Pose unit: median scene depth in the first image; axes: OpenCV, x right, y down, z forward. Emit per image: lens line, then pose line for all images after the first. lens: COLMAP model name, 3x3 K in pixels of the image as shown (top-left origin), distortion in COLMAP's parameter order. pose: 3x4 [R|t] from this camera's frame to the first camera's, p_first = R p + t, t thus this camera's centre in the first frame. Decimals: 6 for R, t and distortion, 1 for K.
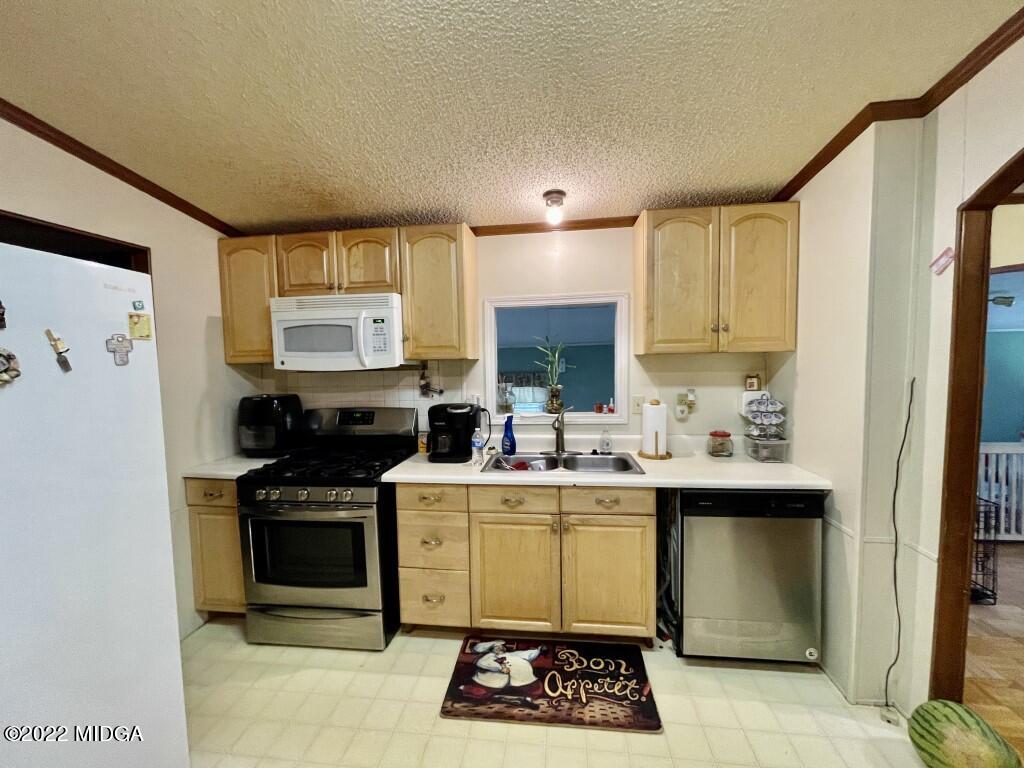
lens RADIAL K [[415.3, 0, 512.0], [0, 415.3, 384.0], [0, 0, 1]] dist [-0.008350, 0.000175]
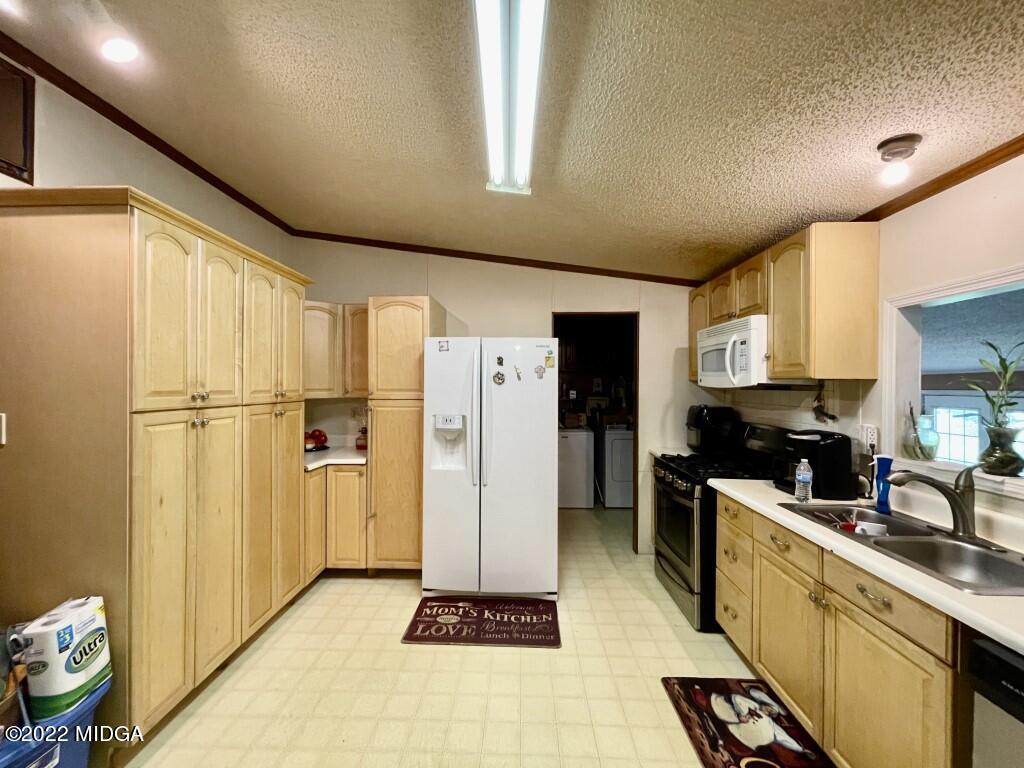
lens RADIAL K [[427.6, 0, 512.0], [0, 427.6, 384.0], [0, 0, 1]] dist [-0.000256, 0.000236]
pose [[0.077451, 0.020173, -0.996792, 0.831832], [-0.068749, 0.997524, 0.014846, -0.021644], [0.994623, 0.067379, 0.078646, 0.352975]]
